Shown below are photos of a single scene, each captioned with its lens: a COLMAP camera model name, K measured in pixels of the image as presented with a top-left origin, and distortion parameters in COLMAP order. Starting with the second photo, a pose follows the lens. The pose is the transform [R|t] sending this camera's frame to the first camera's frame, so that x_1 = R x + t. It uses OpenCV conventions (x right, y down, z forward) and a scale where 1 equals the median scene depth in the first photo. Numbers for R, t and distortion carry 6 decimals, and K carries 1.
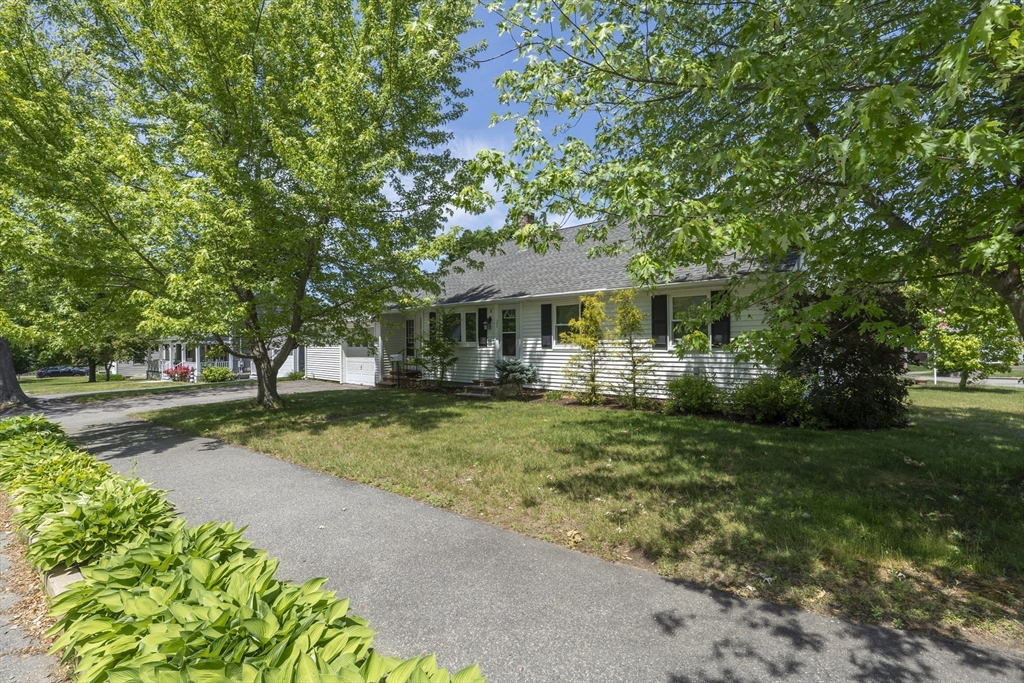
lens RADIAL K [[472.0, 0, 507.8], [0, 472.0, 345.0], [0, 0, 1]] dist [-0.000792, -0.000271]
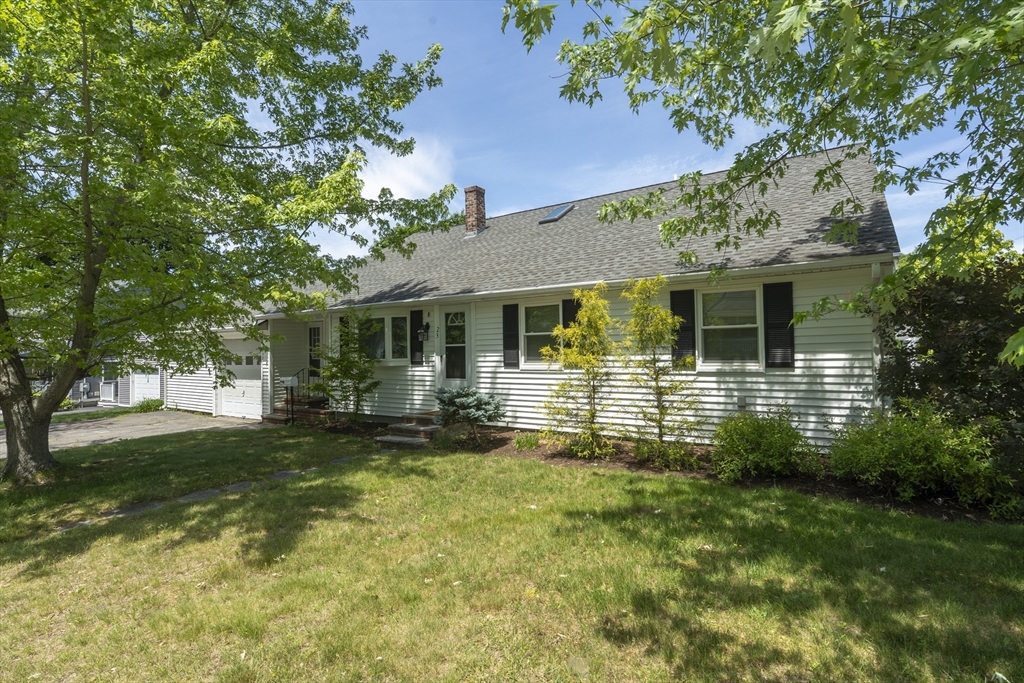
lens RADIAL K [[472.0, 0, 528.4], [0, 472.0, 337.9], [0, 0, 1]] dist [-0.000792, -0.000271]
pose [[0.983783, -0.004518, 0.179307, -0.017616], [0.010495, 0.999420, -0.032399, -0.014993], [-0.179056, 0.033756, 0.983260, 0.324750]]
